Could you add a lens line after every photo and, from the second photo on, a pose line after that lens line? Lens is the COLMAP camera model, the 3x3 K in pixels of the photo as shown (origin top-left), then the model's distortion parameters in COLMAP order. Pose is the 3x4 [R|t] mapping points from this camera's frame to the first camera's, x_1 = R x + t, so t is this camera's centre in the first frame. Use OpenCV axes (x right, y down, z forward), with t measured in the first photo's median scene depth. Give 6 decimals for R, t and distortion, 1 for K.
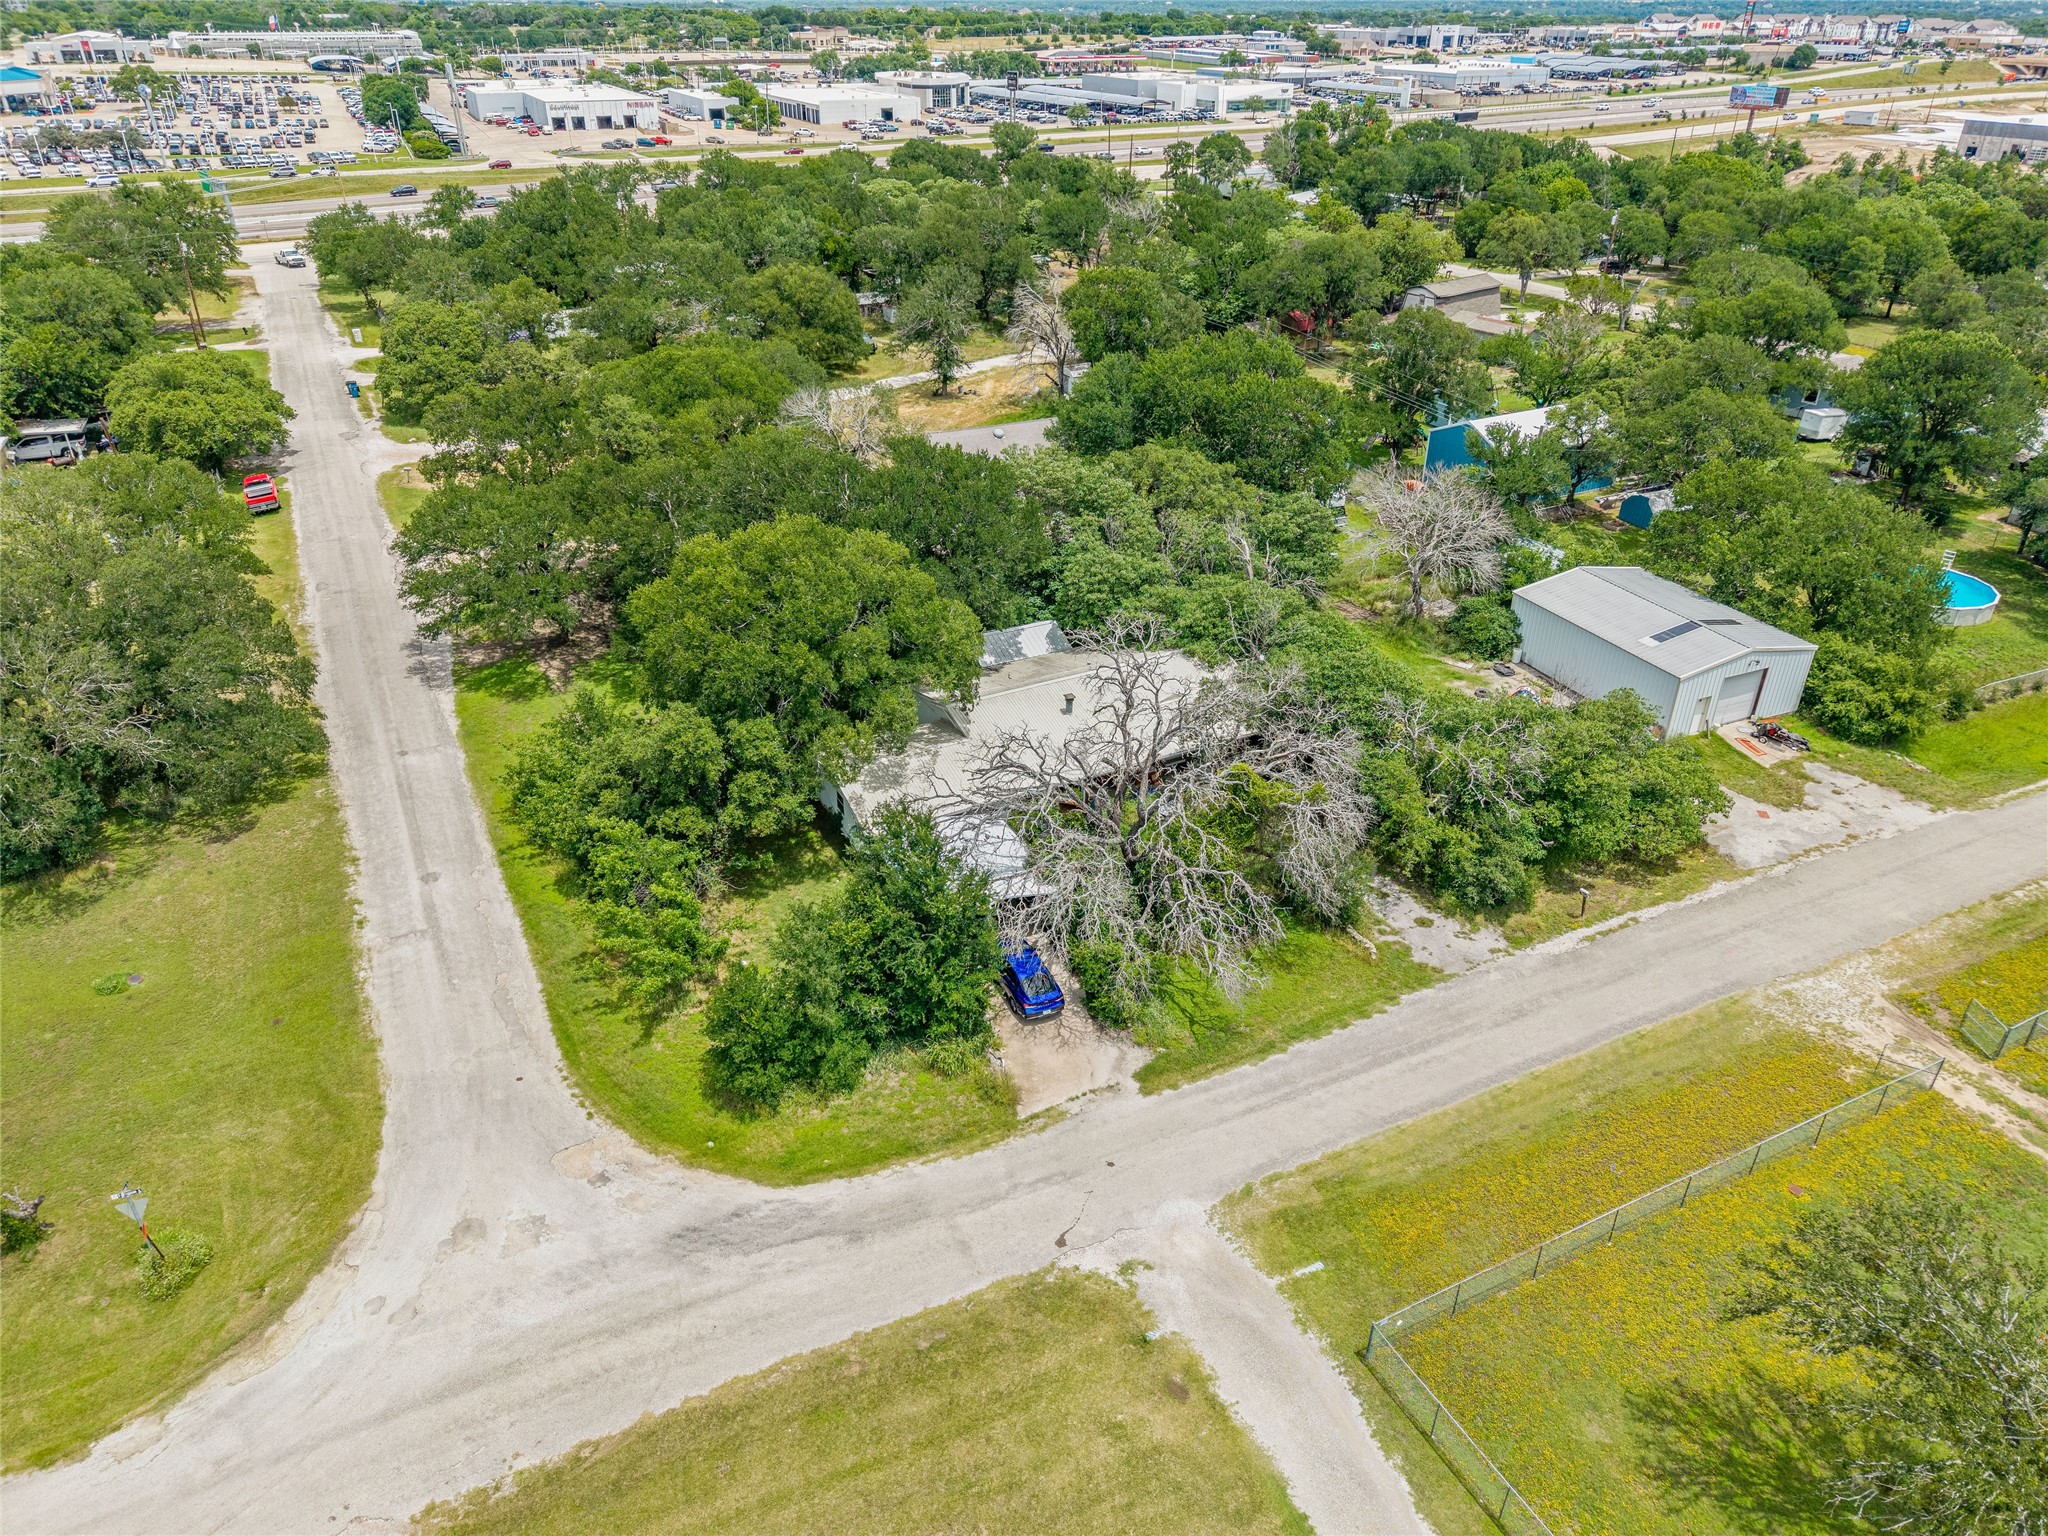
lens RADIAL K [[1370.2, 0, 1035.7], [0, 1370.2, 771.5], [0, 0, 1]] dist [0.006244, 0.000612]
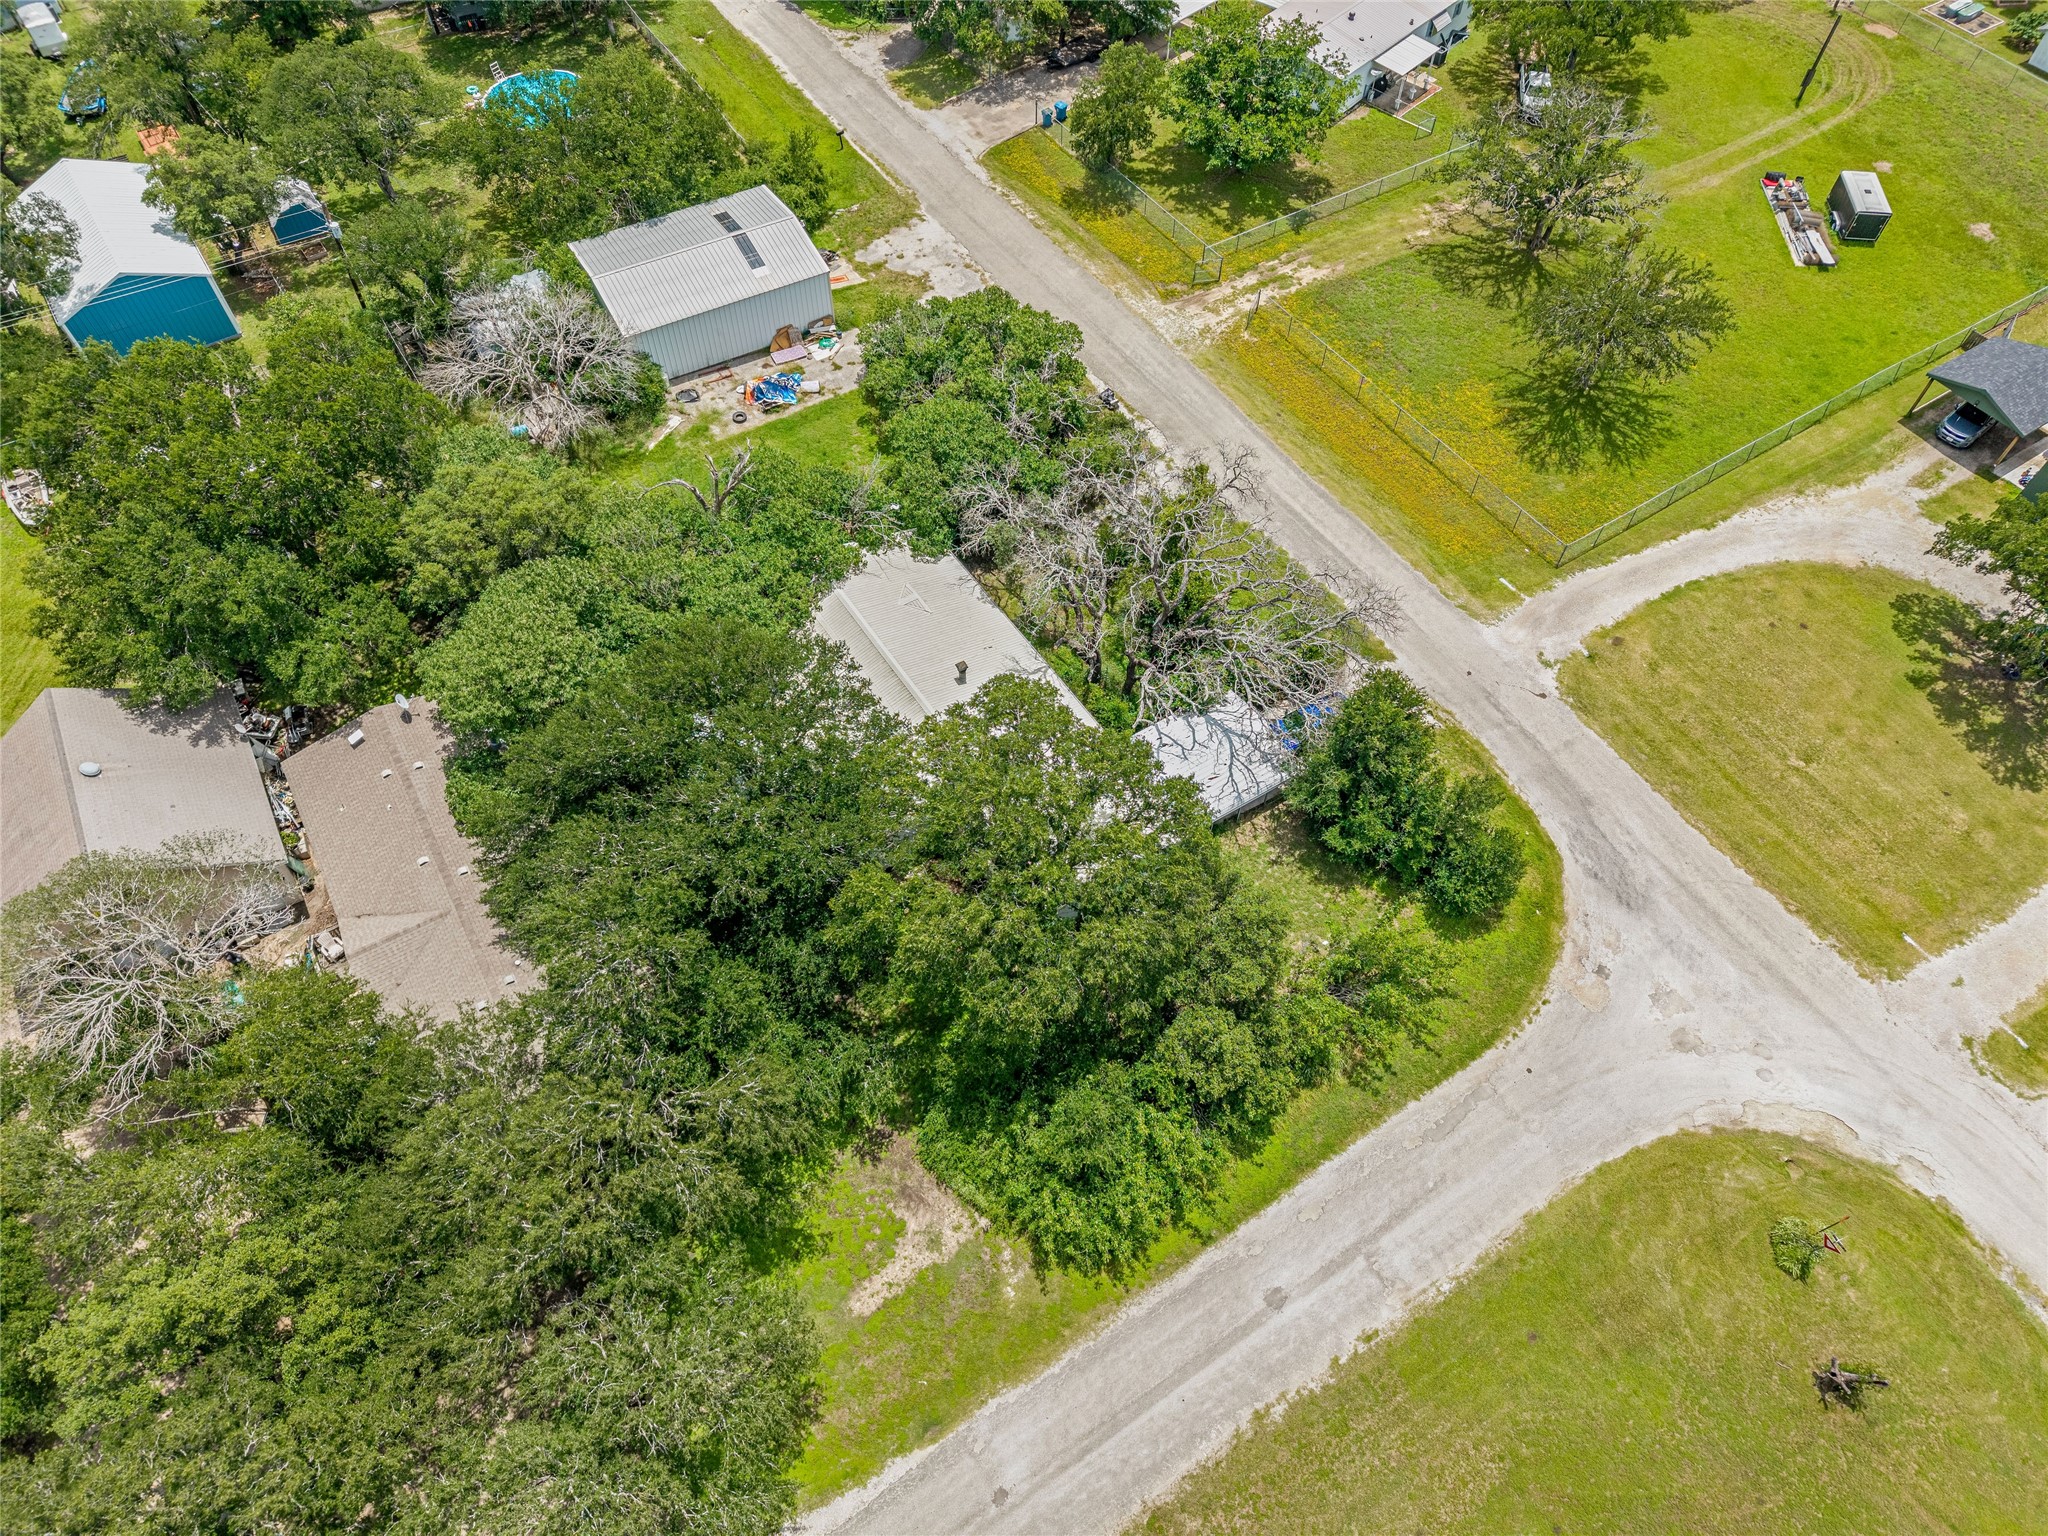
lens RADIAL K [[1384.5, 0, 1024.0], [0, 1384.5, 768.0], [0, 0, 1]] dist [0.002569, 0.006630]
pose [[-0.105032, -0.819738, 0.563026, -0.505615], [0.480457, 0.453870, 0.750442, -0.629858], [-0.870706, 0.349330, 0.346178, 0.569569]]
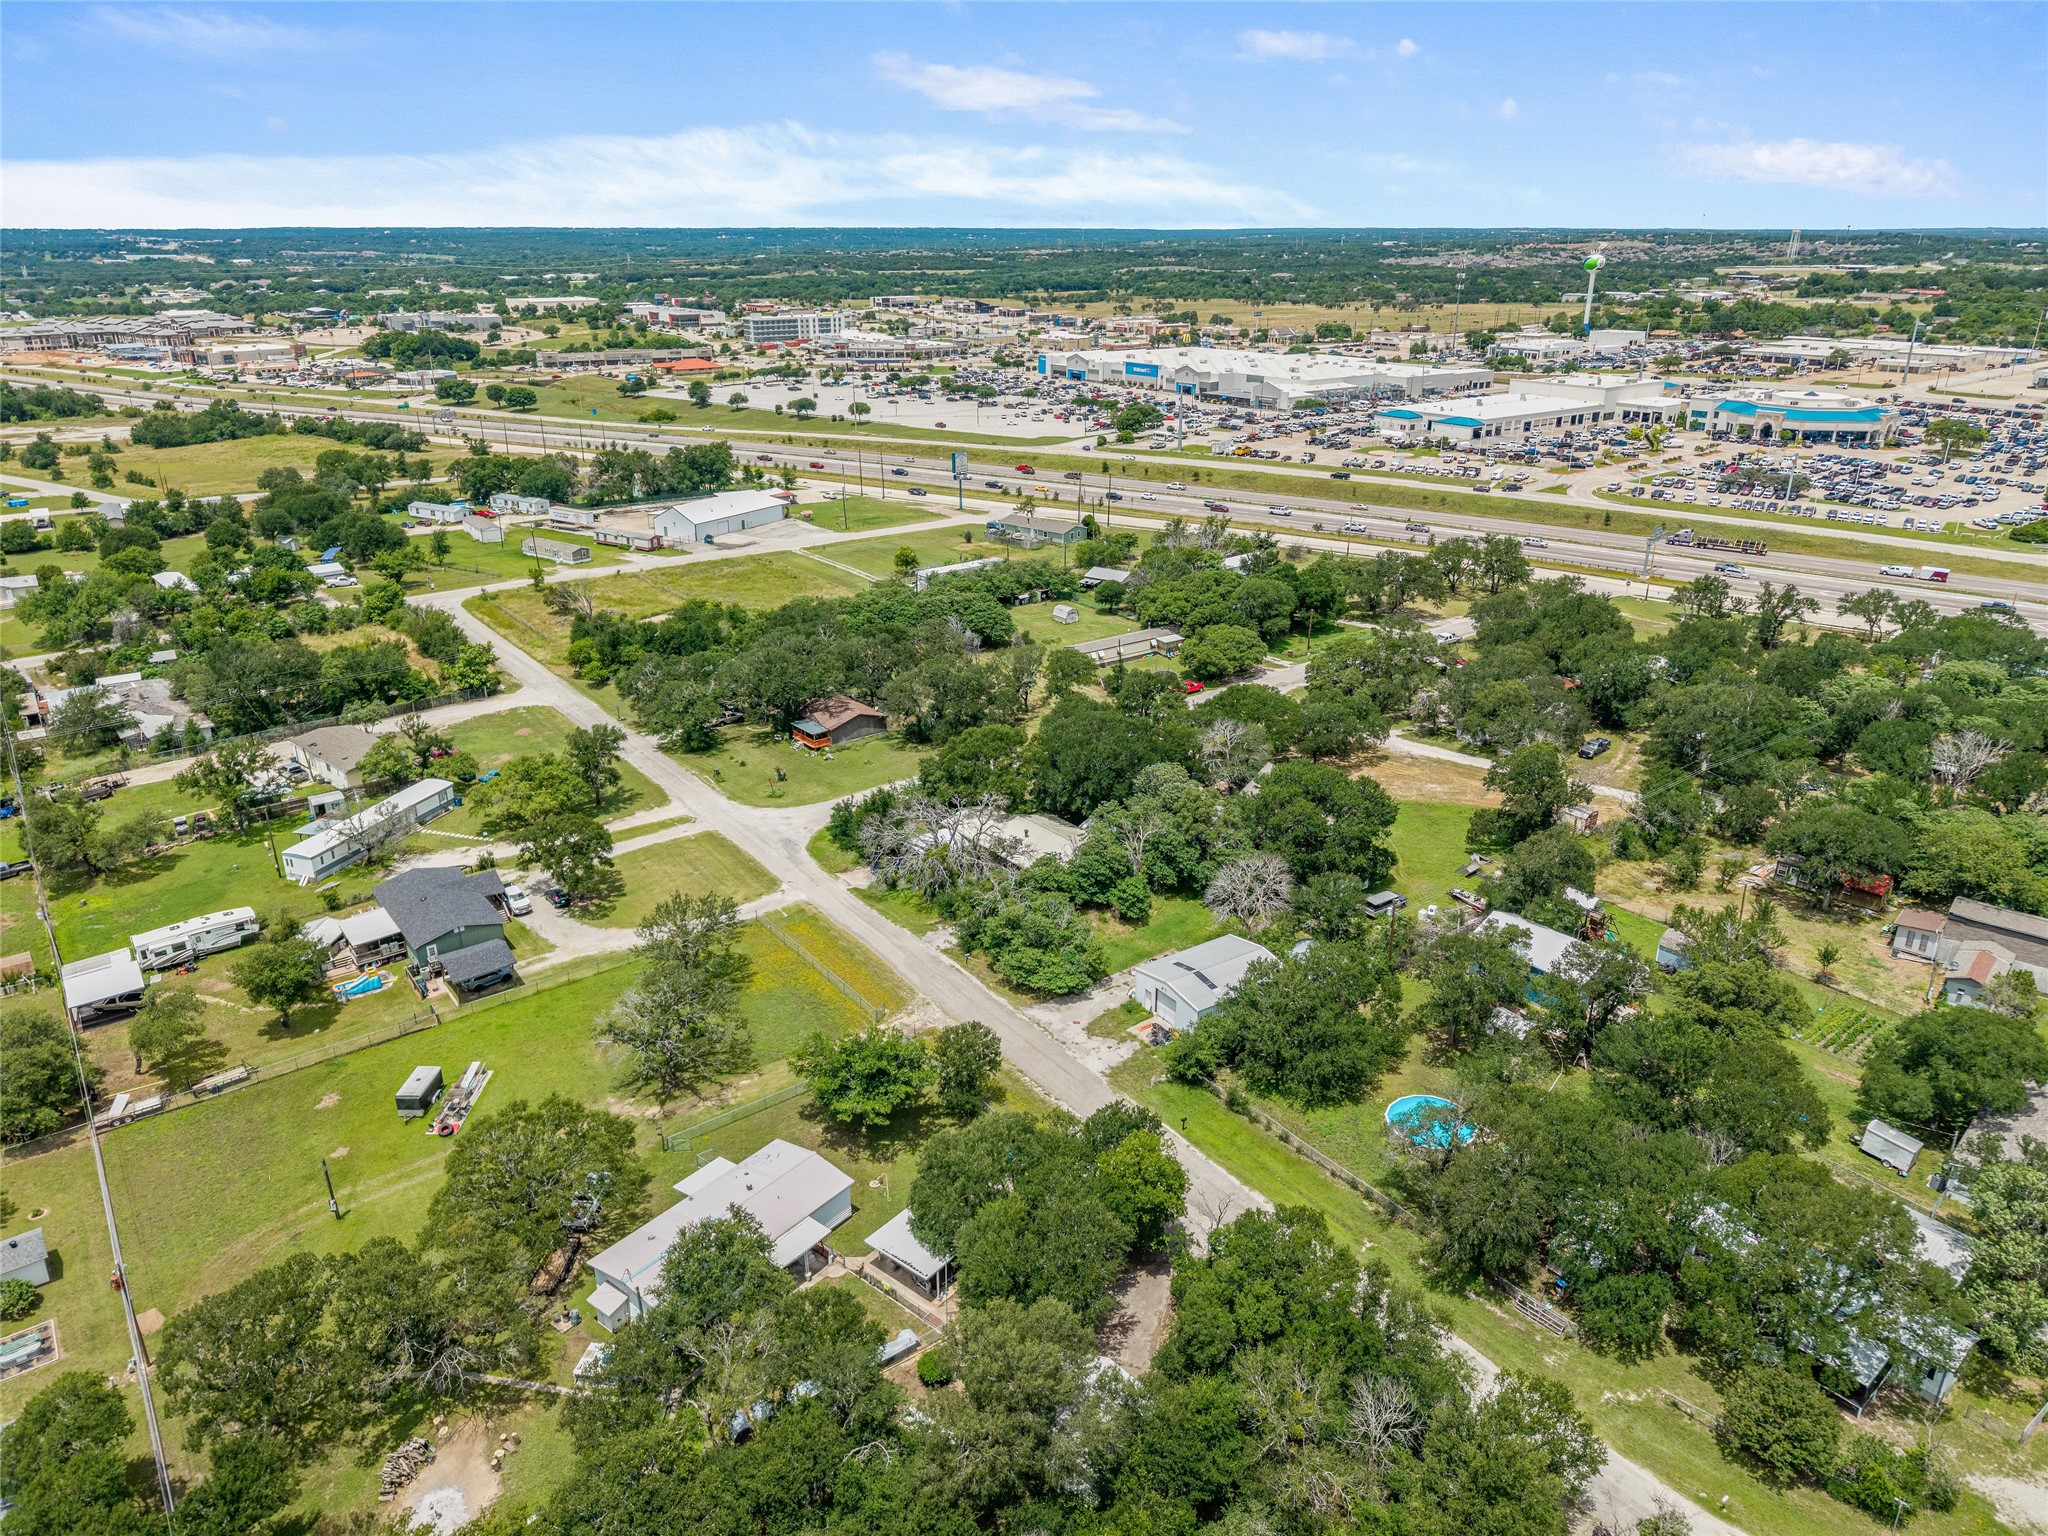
lens RADIAL K [[1370.2, 0, 1035.7], [0, 1370.2, 771.5], [0, 0, 1]] dist [0.006244, 0.000612]
pose [[0.185457, 0.358351, -0.914981, 2.007424], [-0.494923, 0.838472, 0.228071, -0.639372], [0.848915, 0.410548, 0.332857, 0.106725]]
